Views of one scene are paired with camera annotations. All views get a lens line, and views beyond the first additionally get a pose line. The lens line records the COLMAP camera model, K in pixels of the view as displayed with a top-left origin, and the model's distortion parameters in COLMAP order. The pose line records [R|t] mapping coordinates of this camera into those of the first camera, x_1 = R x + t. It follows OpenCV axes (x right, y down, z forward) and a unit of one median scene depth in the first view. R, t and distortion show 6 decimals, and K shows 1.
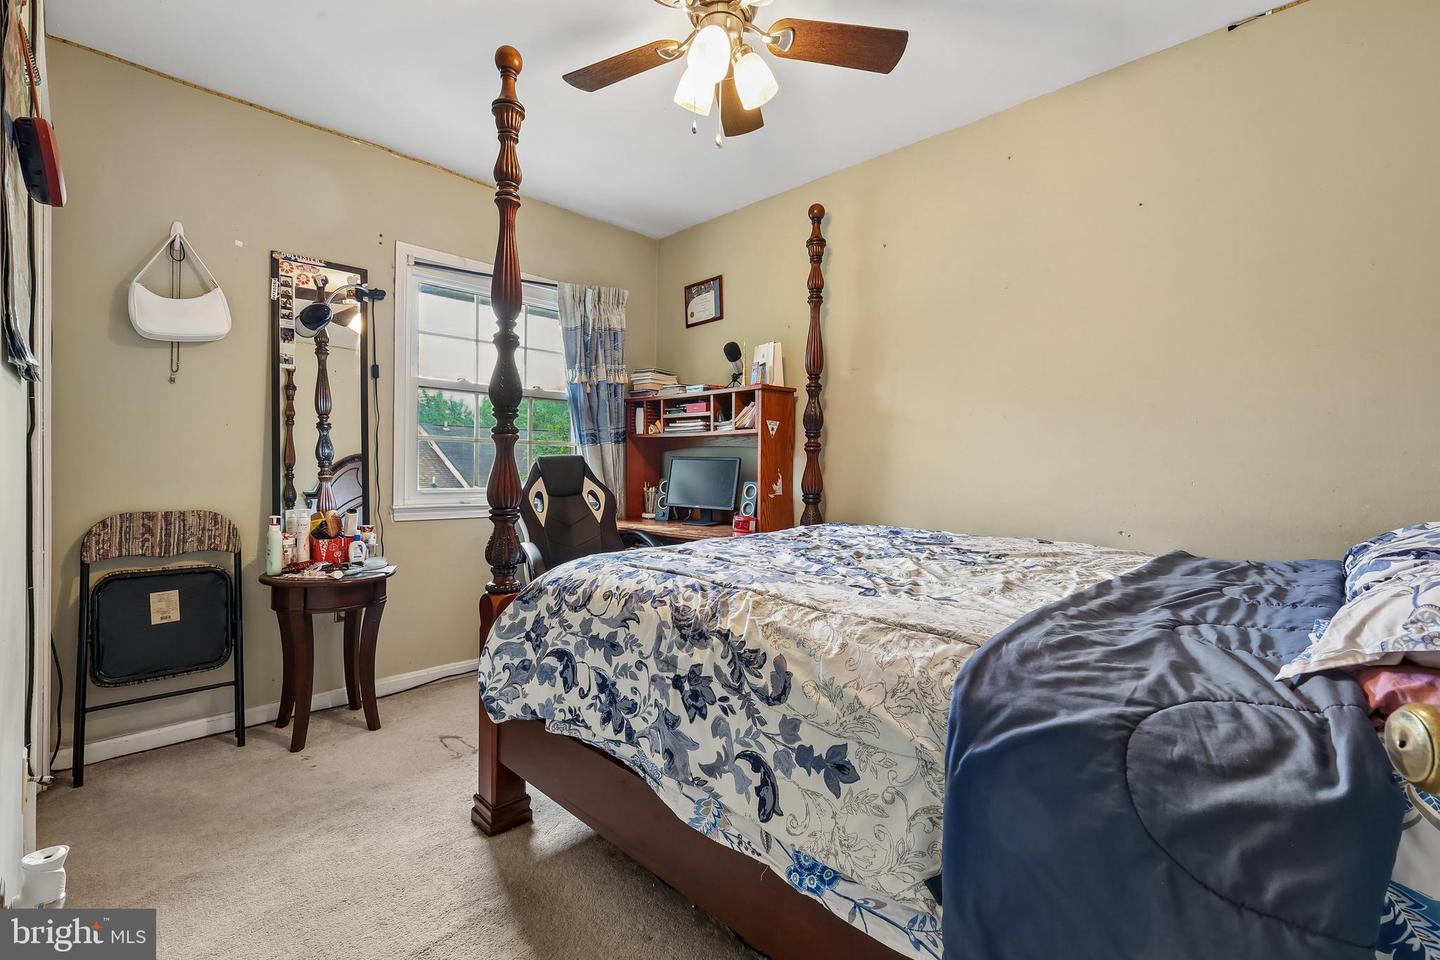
lens RADIAL K [[639.3, 0, 723.4], [0, 639.3, 470.2], [0, 0, 1]] dist [0.010055, 0.000310]
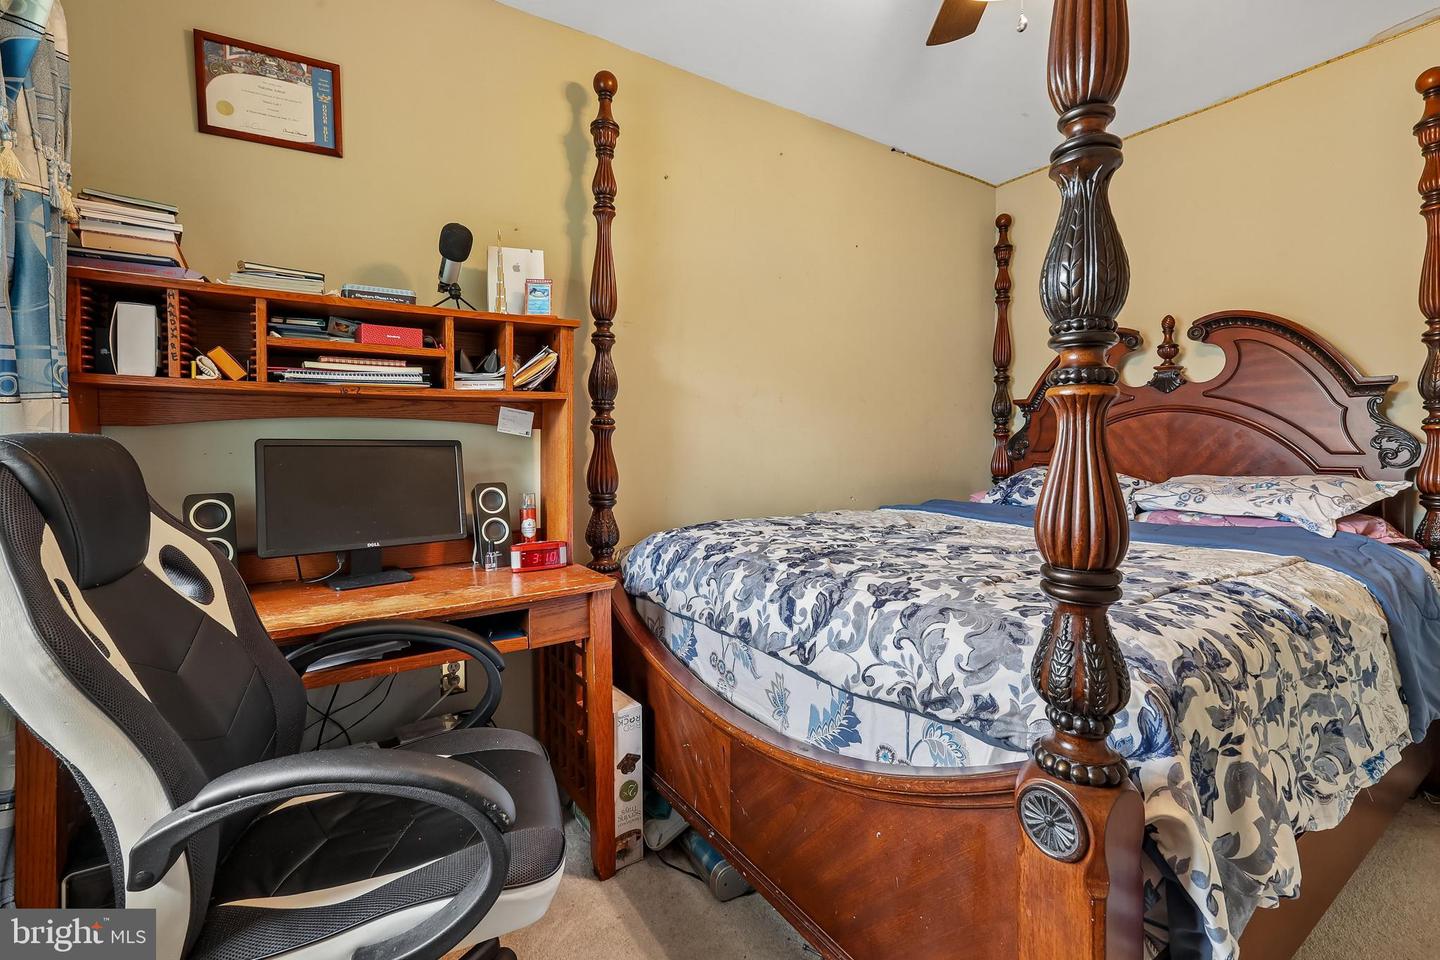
lens RADIAL K [[639.3, 0, 746.1], [0, 639.3, 444.2], [0, 0, 1]] dist [0.010055, 0.000310]
pose [[0.206006, -0.014516, 0.978443, -0.447559], [0.015827, 0.999809, 0.011501, -0.017721], [-0.978423, 0.013116, 0.206196, 0.630110]]
